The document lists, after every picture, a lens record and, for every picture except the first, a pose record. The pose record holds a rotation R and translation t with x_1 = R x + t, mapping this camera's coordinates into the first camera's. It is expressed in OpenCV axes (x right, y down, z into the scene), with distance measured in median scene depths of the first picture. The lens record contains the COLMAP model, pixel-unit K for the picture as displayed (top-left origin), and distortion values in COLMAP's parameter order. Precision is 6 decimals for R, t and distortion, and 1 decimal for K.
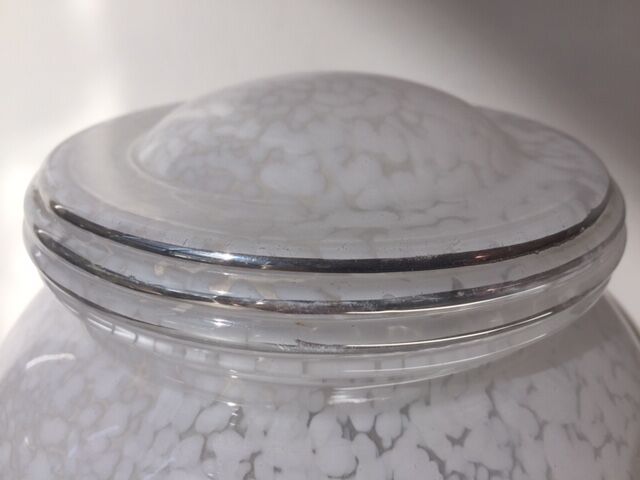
lens RADIAL K [[590.3, 0, 320.0], [0, 590.3, 240.0], [0, 0, 1]] dist [0.003510, -0.118428]
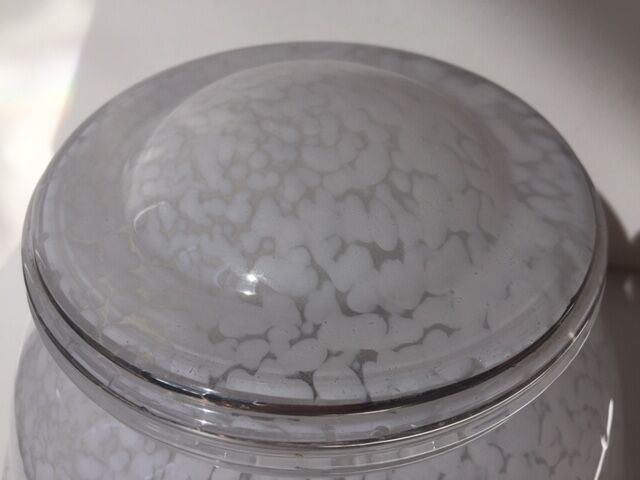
lens RADIAL K [[590.3, 0, 320.0], [0, 590.3, 240.0], [0, 0, 1]] dist [0.003510, -0.118428]
pose [[0.999569, -0.026937, 0.011671, 0.002695], [0.021514, 0.942651, 0.333087, -0.487956], [-0.019974, -0.332692, 0.942824, 0.043187]]
